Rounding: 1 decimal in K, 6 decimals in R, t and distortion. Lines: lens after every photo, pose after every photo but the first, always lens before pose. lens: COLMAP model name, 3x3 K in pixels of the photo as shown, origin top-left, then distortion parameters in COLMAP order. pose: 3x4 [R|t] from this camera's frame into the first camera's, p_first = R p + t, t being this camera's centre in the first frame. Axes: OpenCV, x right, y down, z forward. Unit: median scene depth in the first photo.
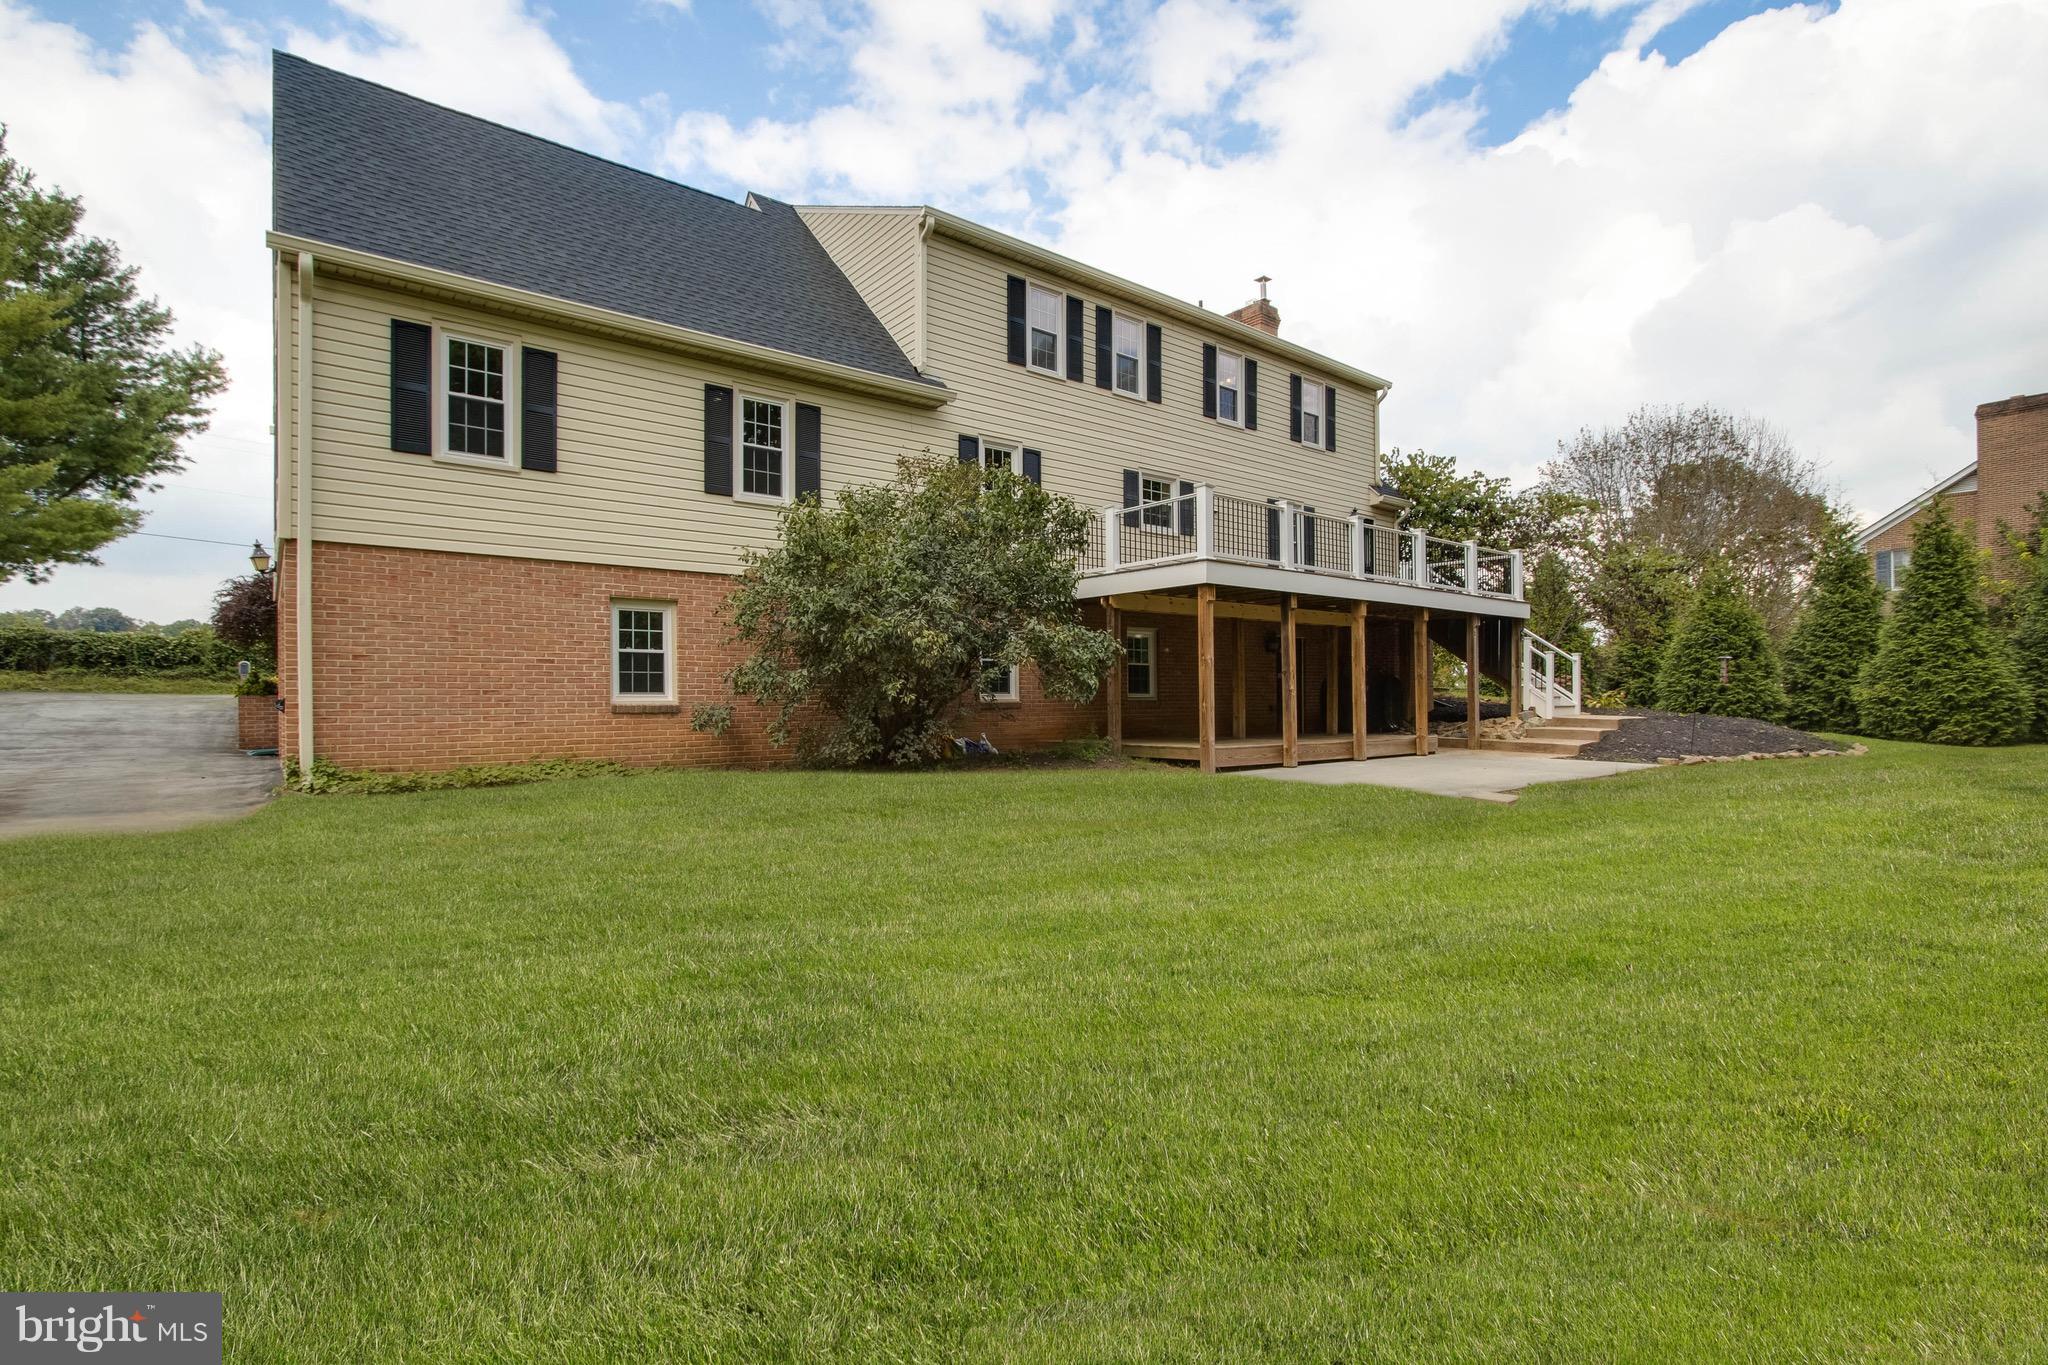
lens RADIAL K [[960.9, 0, 1002.1], [0, 960.9, 695.7], [0, 0, 1]] dist [-0.023843, 0.005749]
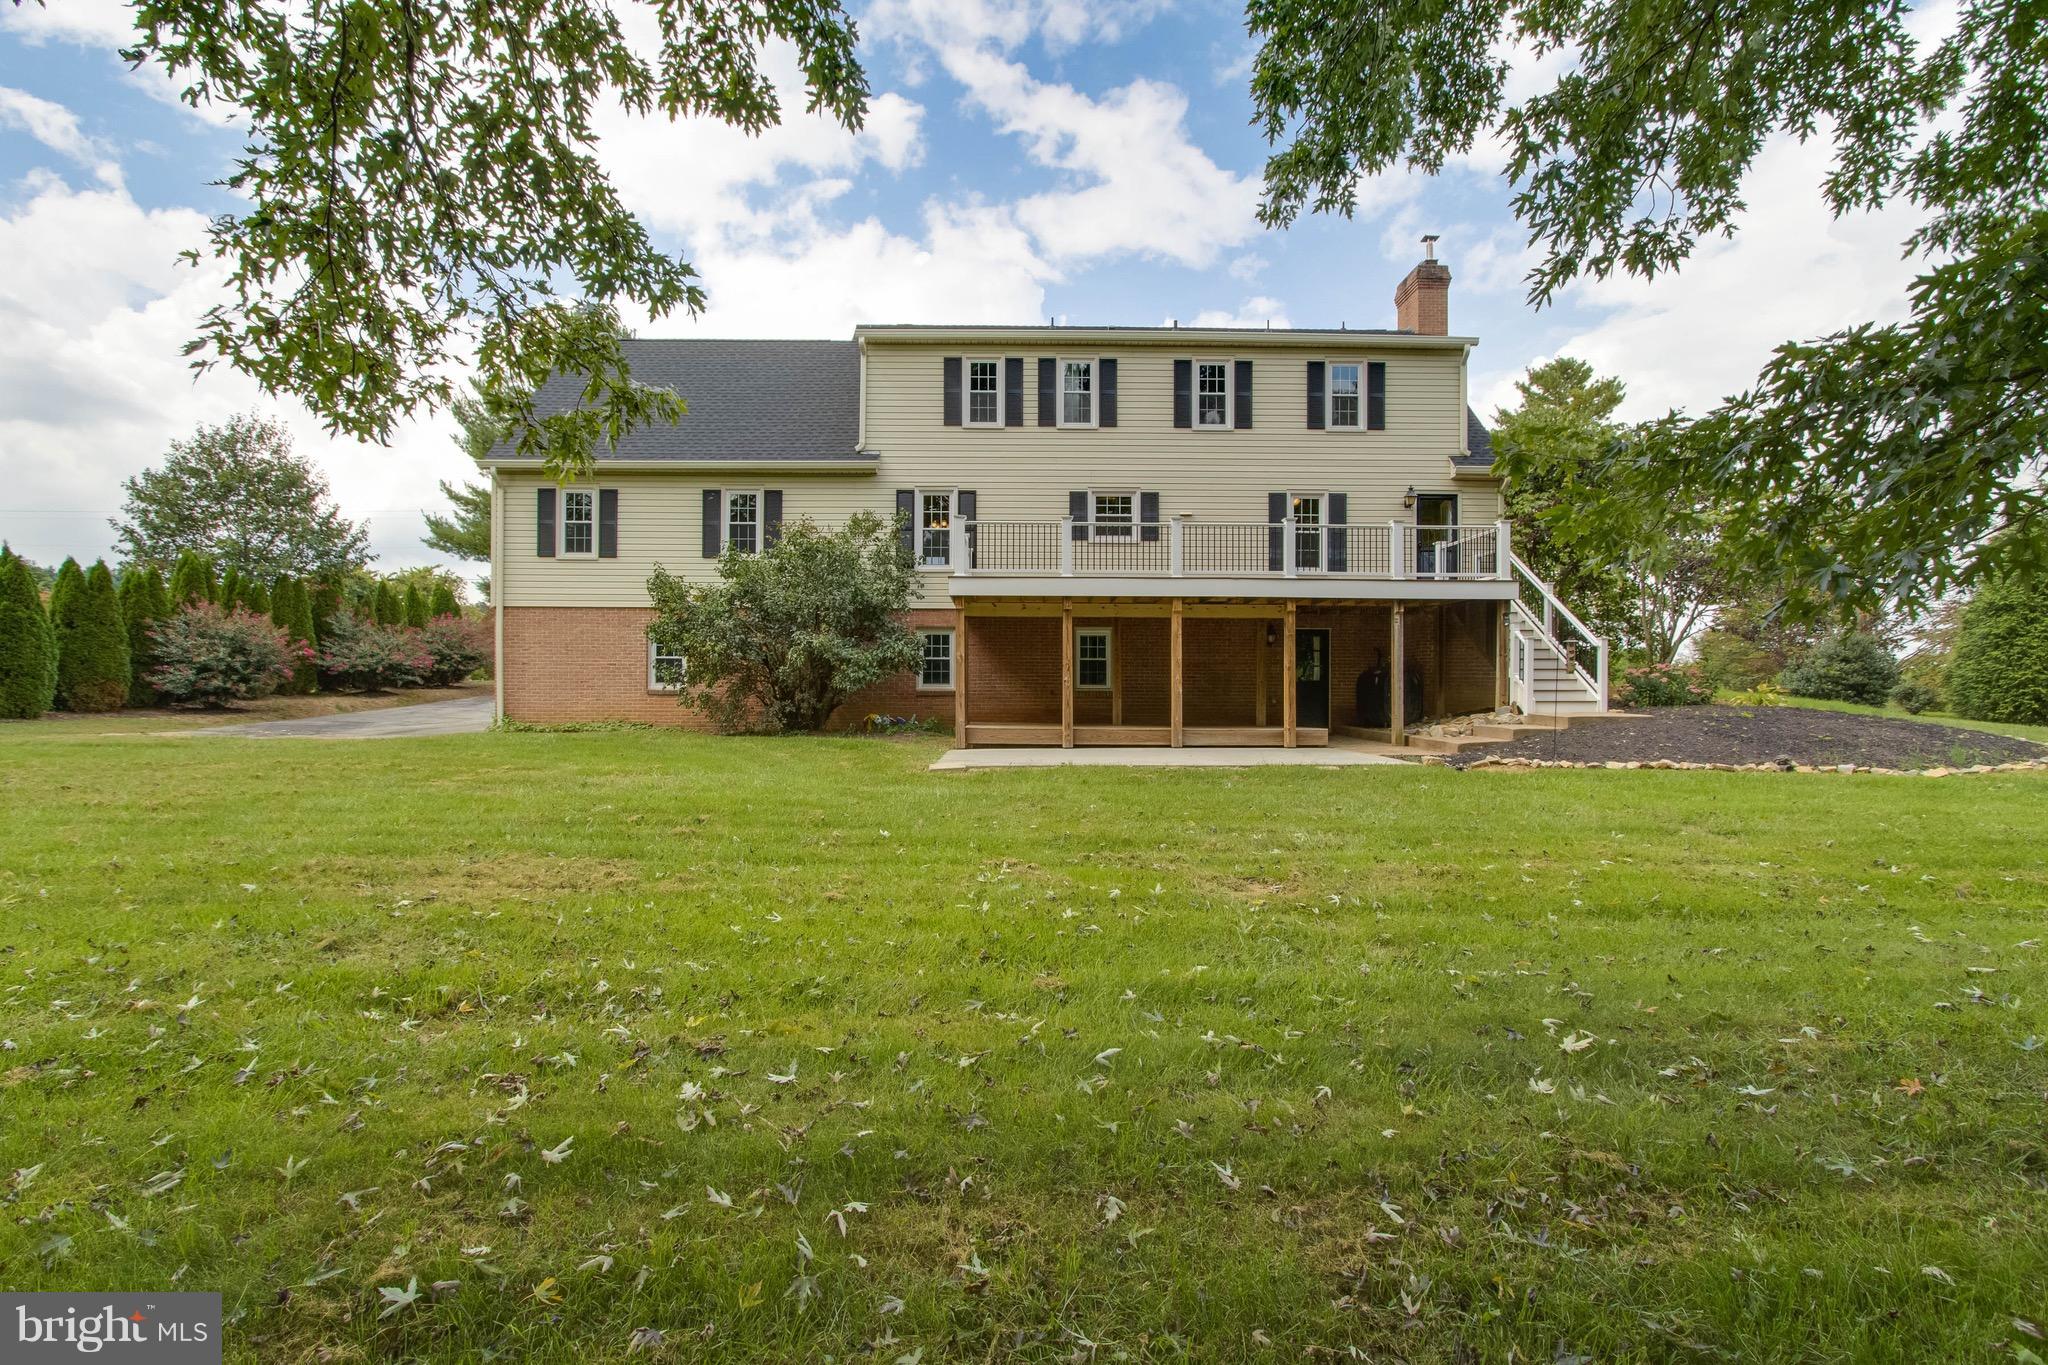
lens RADIAL K [[960.9, 0, 1002.1], [0, 960.9, 695.7], [0, 0, 1]] dist [-0.023843, 0.005749]
pose [[0.785452, 0.010047, -0.618841, 0.815562], [-0.006136, 0.999946, 0.008447, 0.001942], [0.618893, -0.002837, 0.785471, 0.035498]]
